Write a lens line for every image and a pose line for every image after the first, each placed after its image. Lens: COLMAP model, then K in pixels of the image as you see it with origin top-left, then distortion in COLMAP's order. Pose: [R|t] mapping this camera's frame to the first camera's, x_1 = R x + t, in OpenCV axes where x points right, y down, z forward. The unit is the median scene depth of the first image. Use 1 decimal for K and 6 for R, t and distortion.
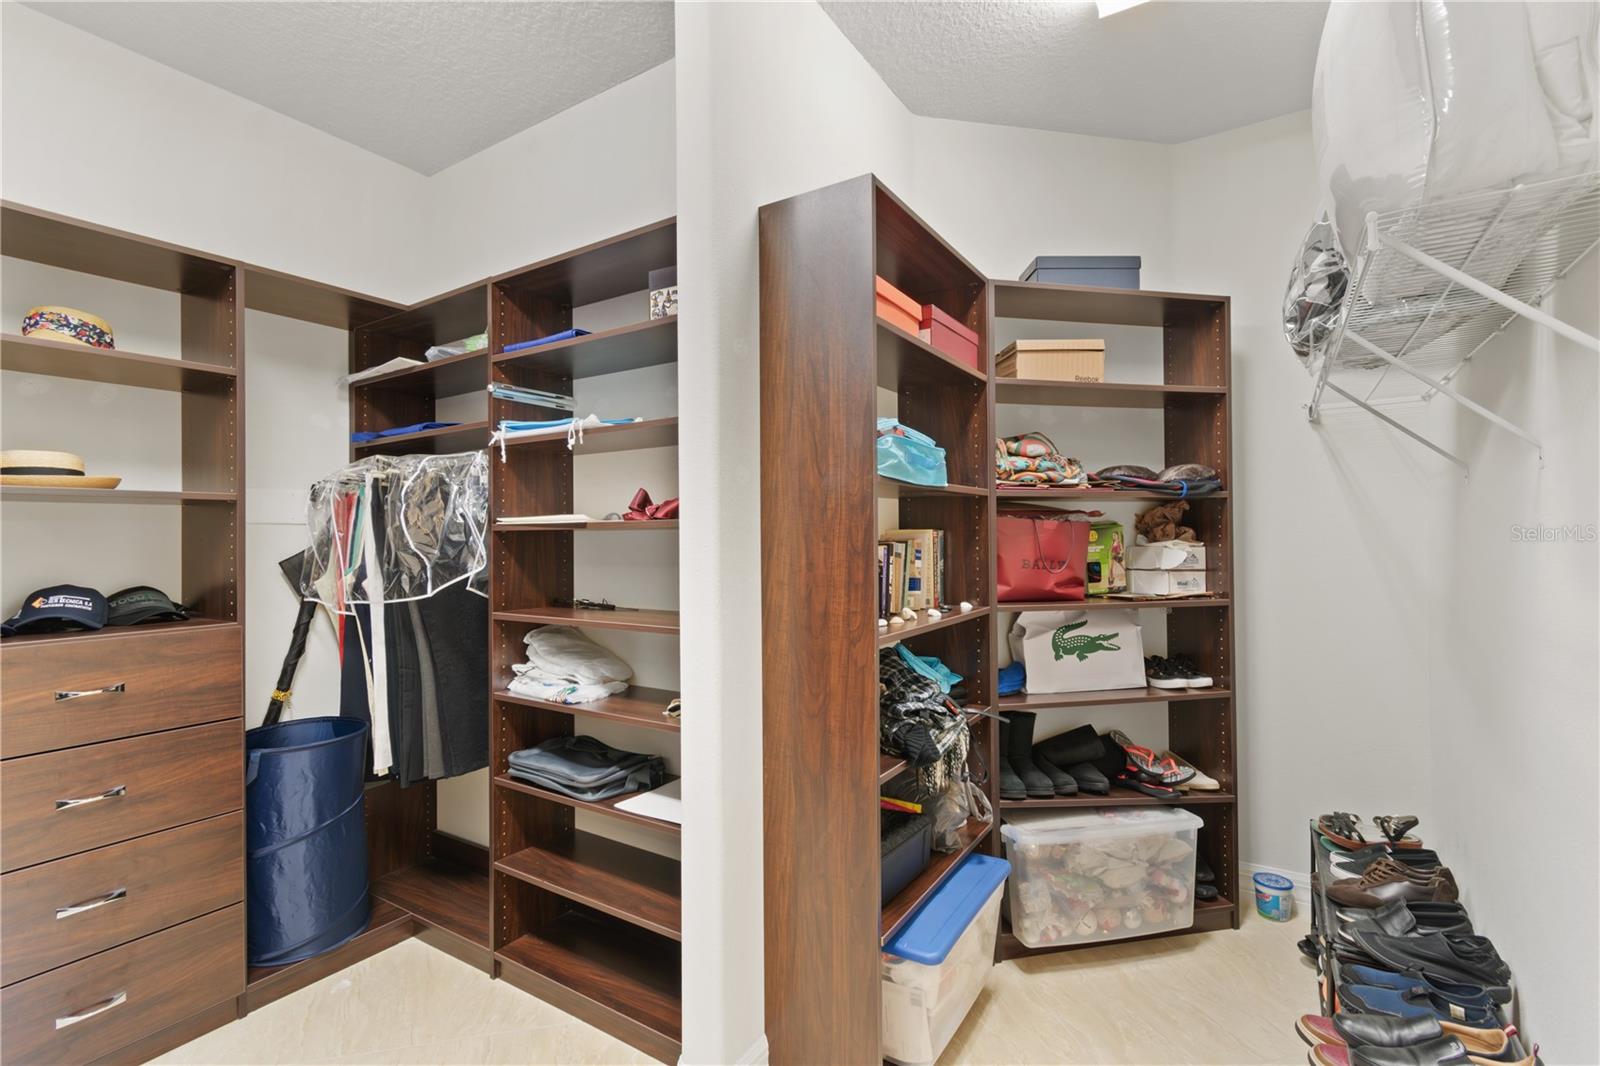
lens RADIAL K [[732.7, 0, 799.8], [0, 732.7, 535.5], [0, 0, 1]] dist [0.007184, -0.000465]
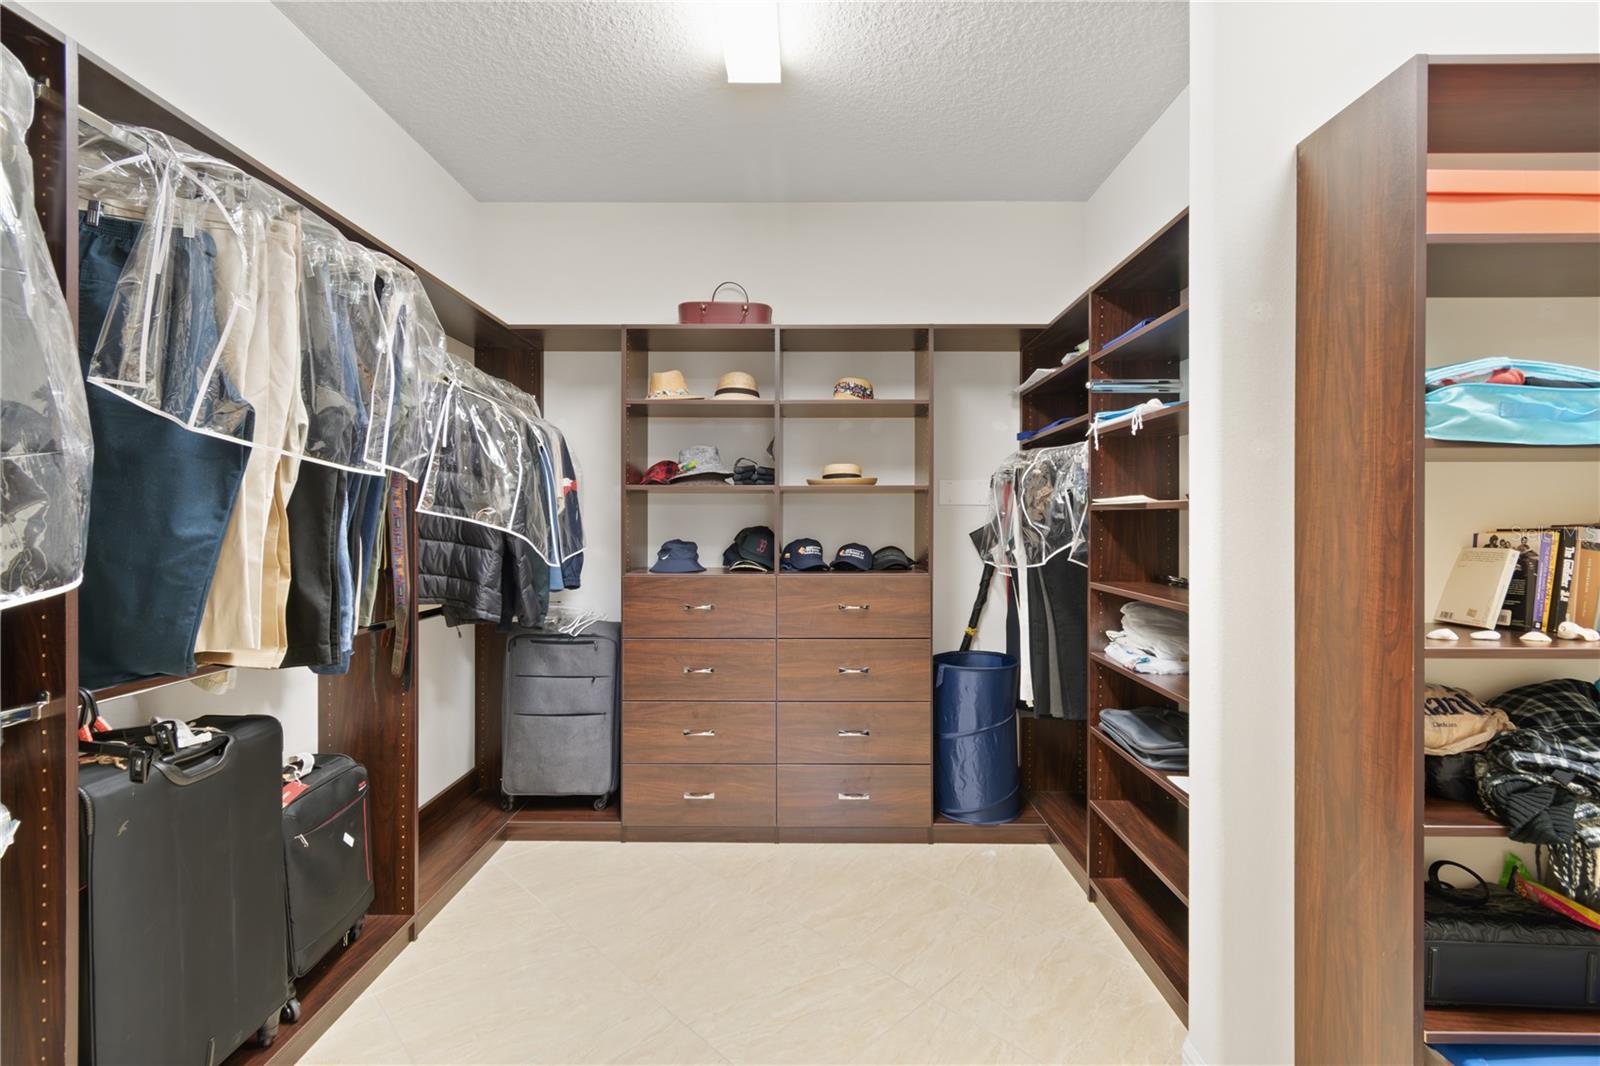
lens RADIAL K [[732.7, 0, 800.0], [0, 732.7, 522.2], [0, 0, 1]] dist [0.007184, -0.000465]
pose [[0.529118, 0.013719, -0.848437, 0.315661], [-0.003365, 0.999895, 0.014070, -0.002638], [0.848542, -0.004589, 0.529109, 0.015549]]
